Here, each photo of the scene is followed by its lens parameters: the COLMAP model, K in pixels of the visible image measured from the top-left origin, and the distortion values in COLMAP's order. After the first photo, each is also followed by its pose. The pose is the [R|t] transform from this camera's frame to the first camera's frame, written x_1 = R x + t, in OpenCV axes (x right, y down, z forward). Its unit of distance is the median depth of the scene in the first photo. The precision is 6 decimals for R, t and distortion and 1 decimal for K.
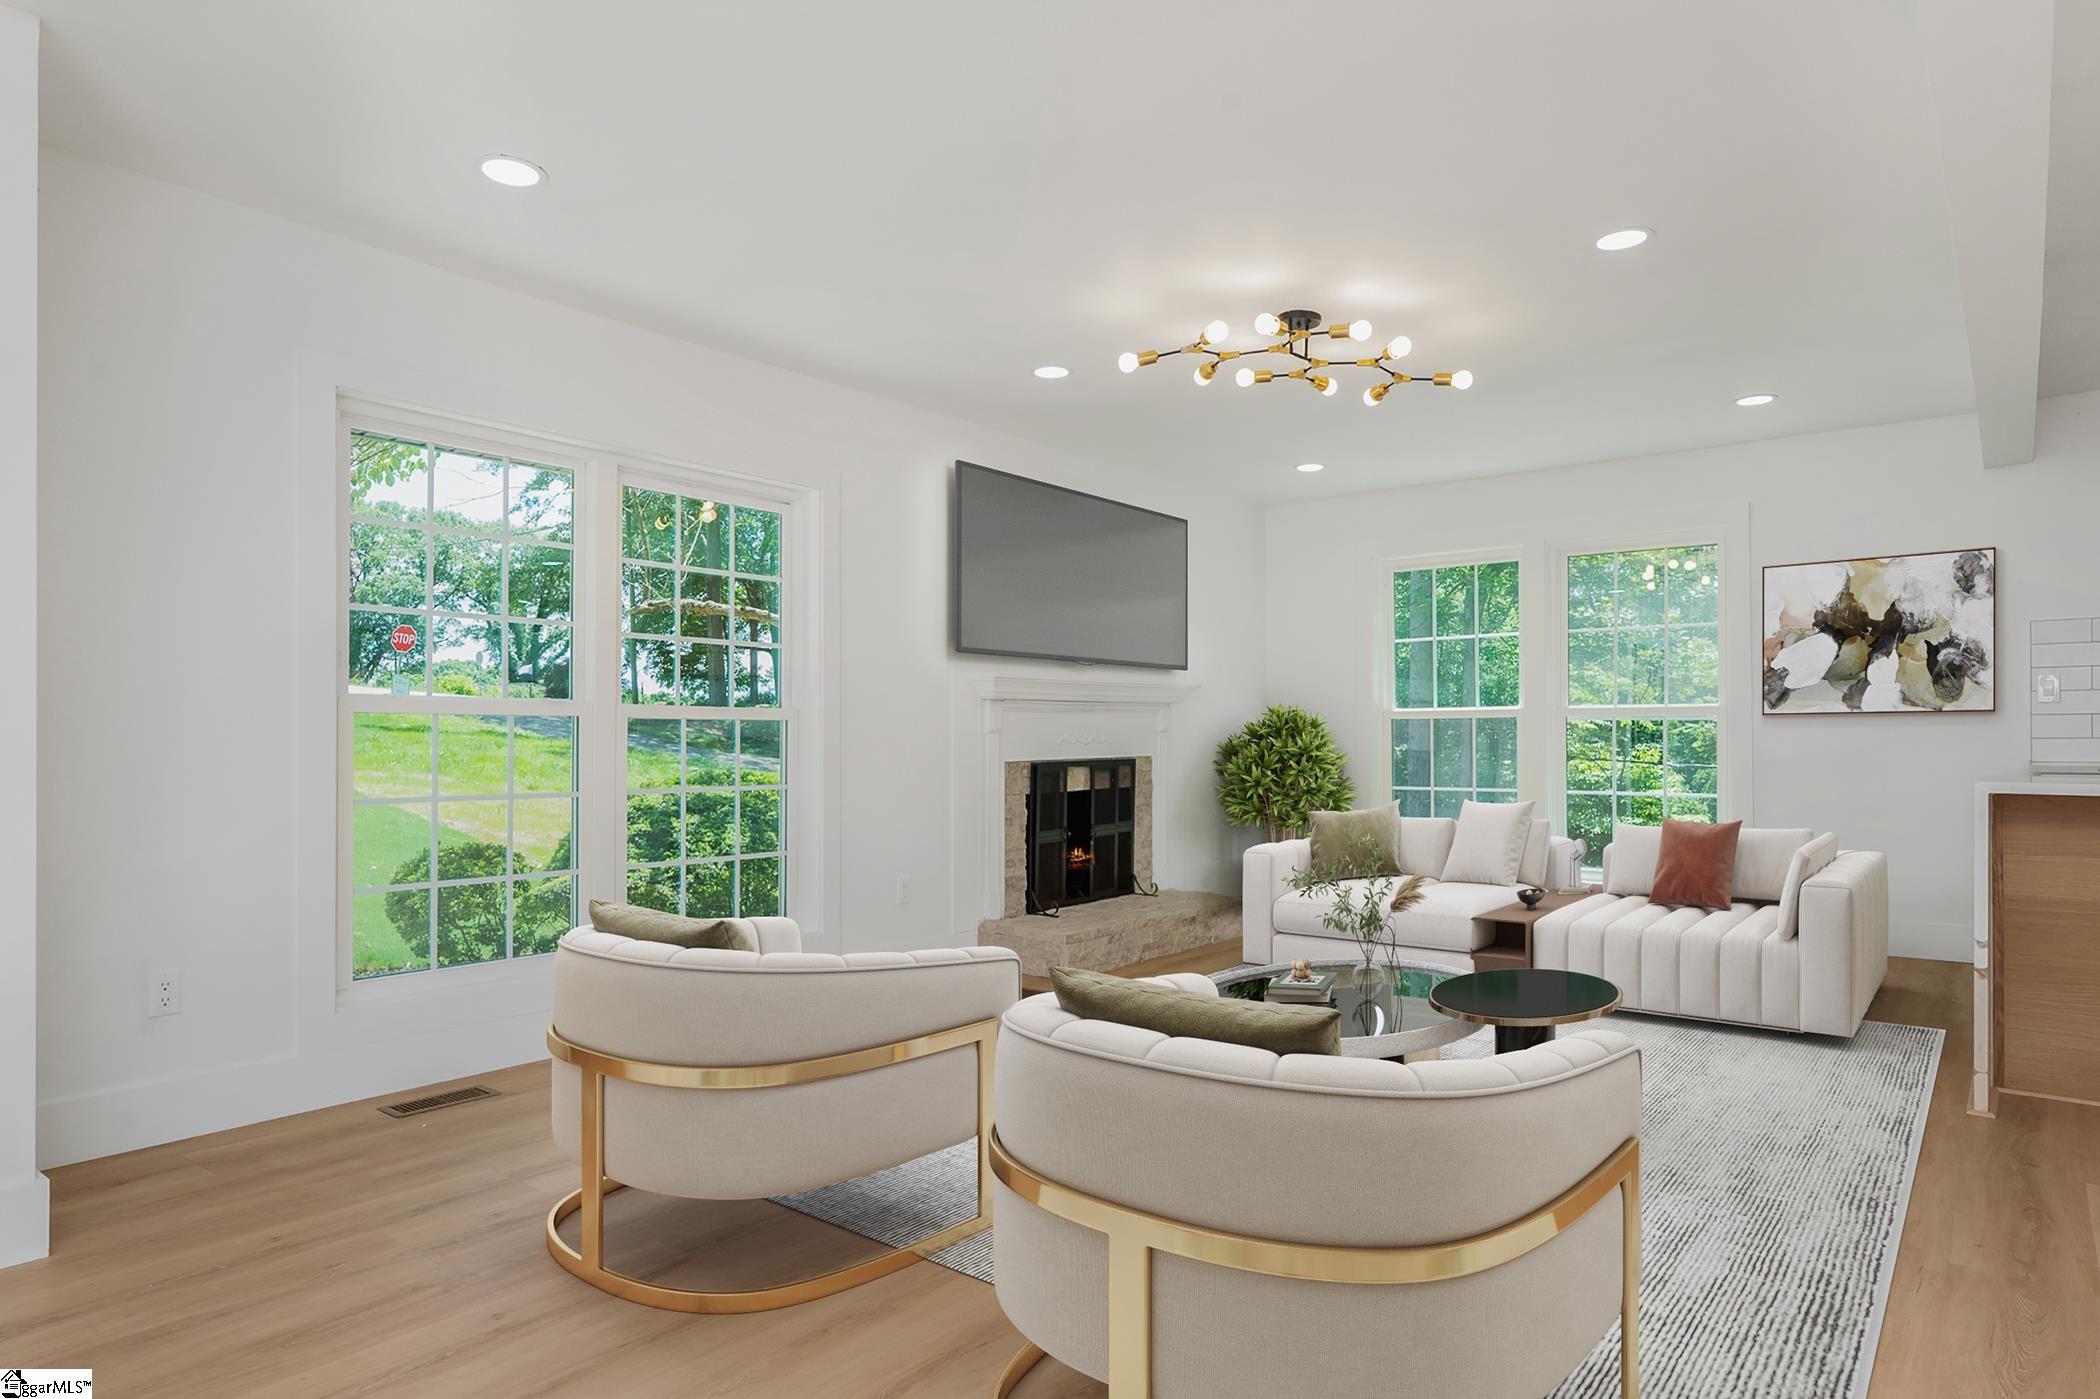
lens RADIAL K [[1229.9, 0, 1049.4], [0, 1229.9, 713.7], [0, 0, 1]] dist [0.003580, 0.000170]
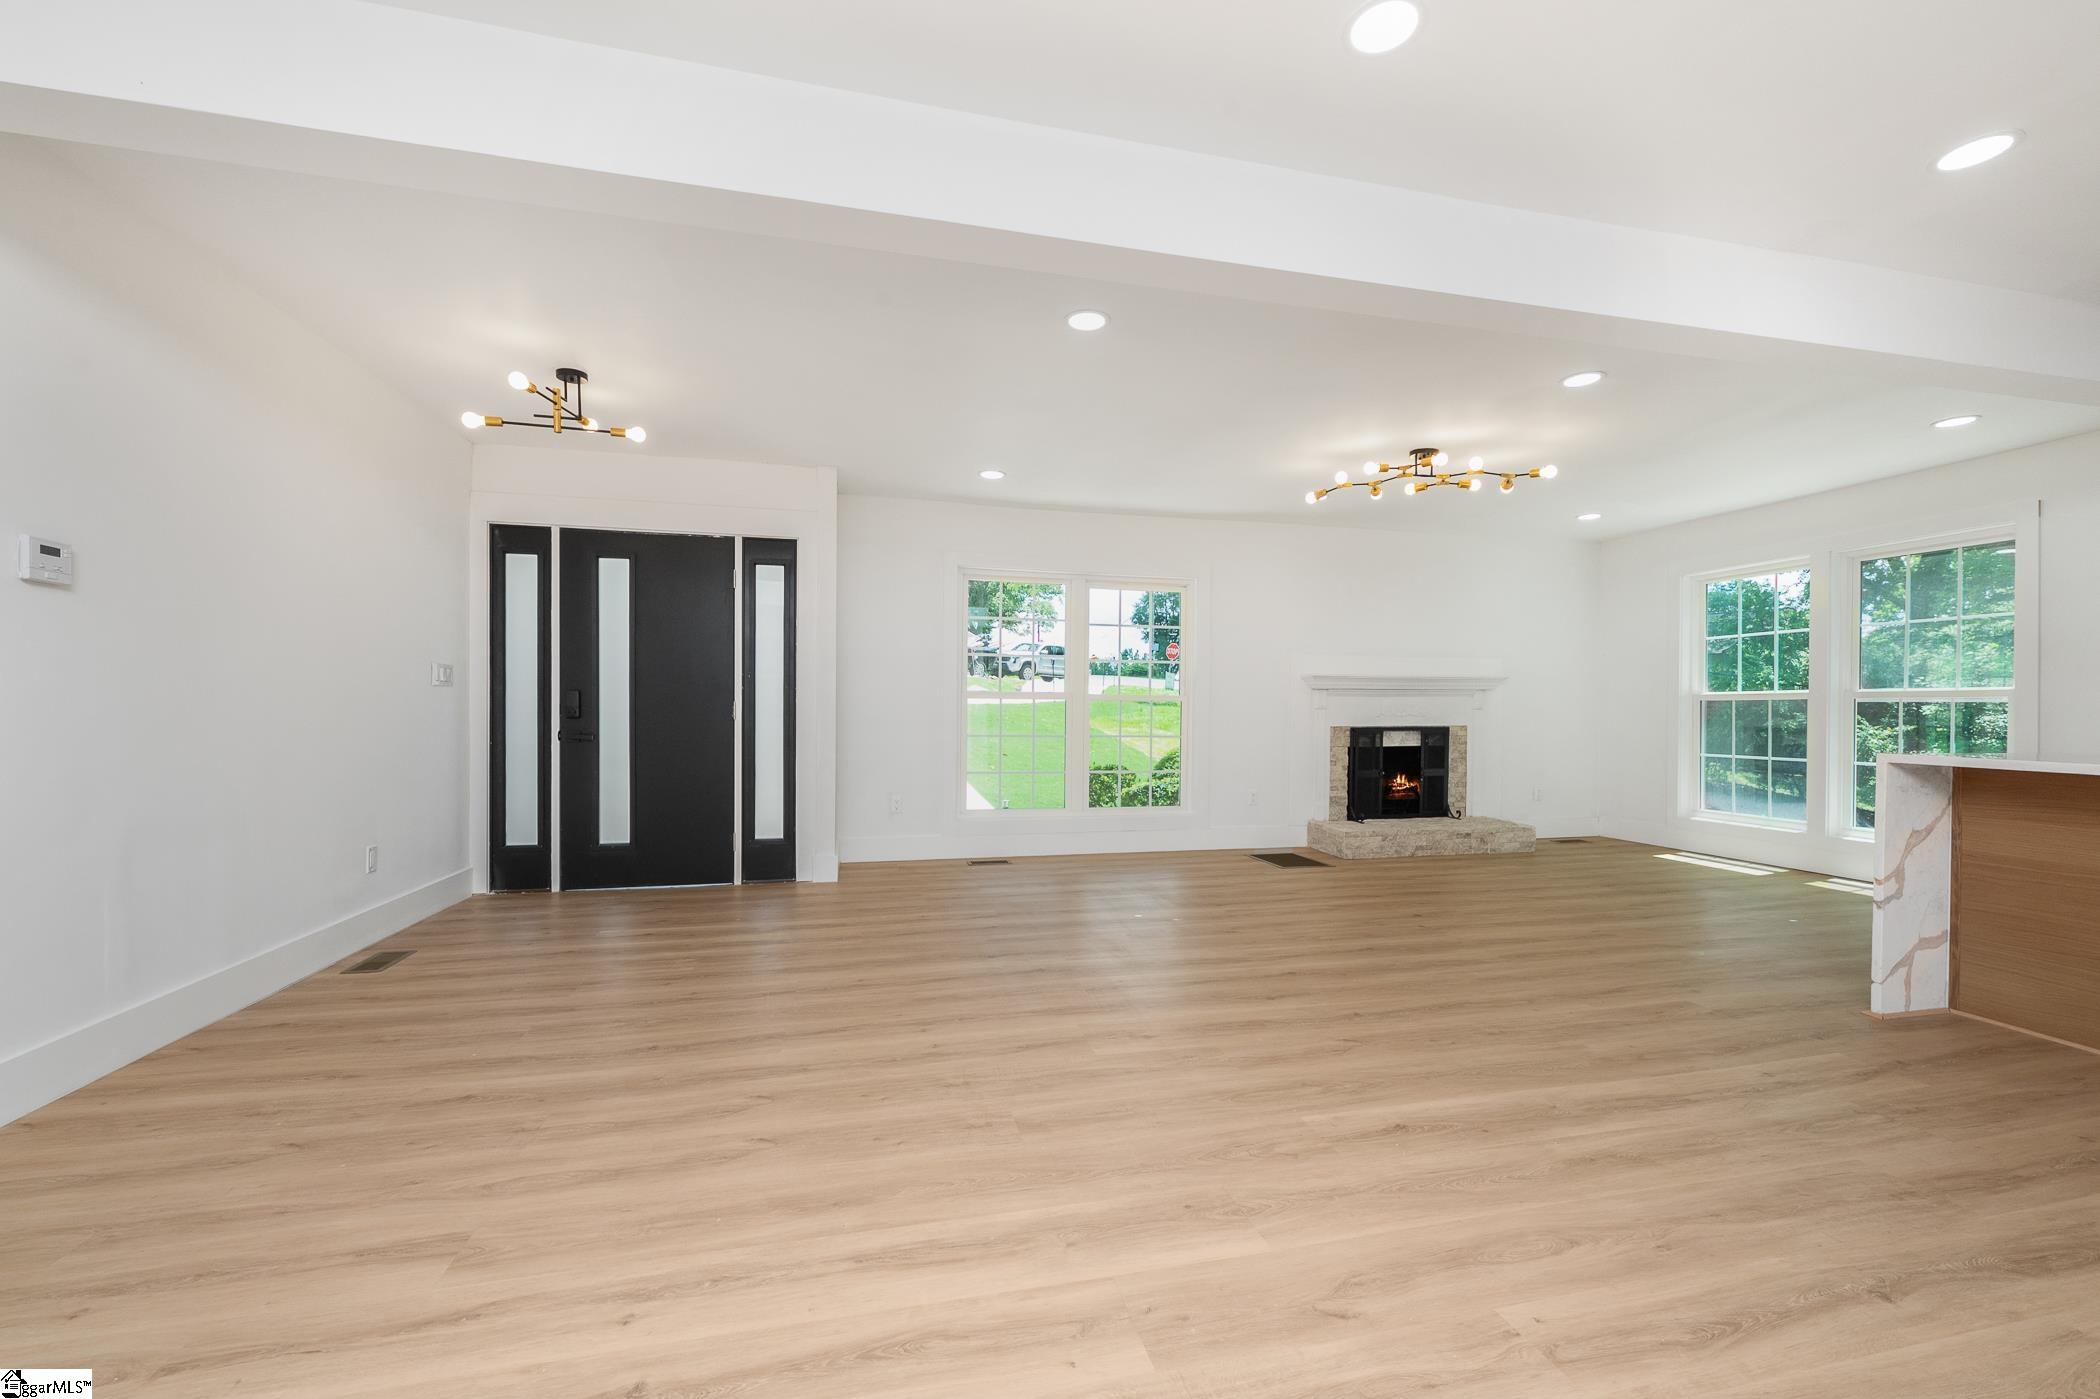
lens RADIAL K [[847.1, 0, 1051.5], [0, 847.1, 702.4], [0, 0, 1]] dist [-0.003810, -0.000091]
pose [[0.782735, 0.003171, -0.622347, 0.369513], [0.003968, 0.999941, 0.010085, -0.006231], [0.622342, -0.010364, 0.782677, -0.121669]]
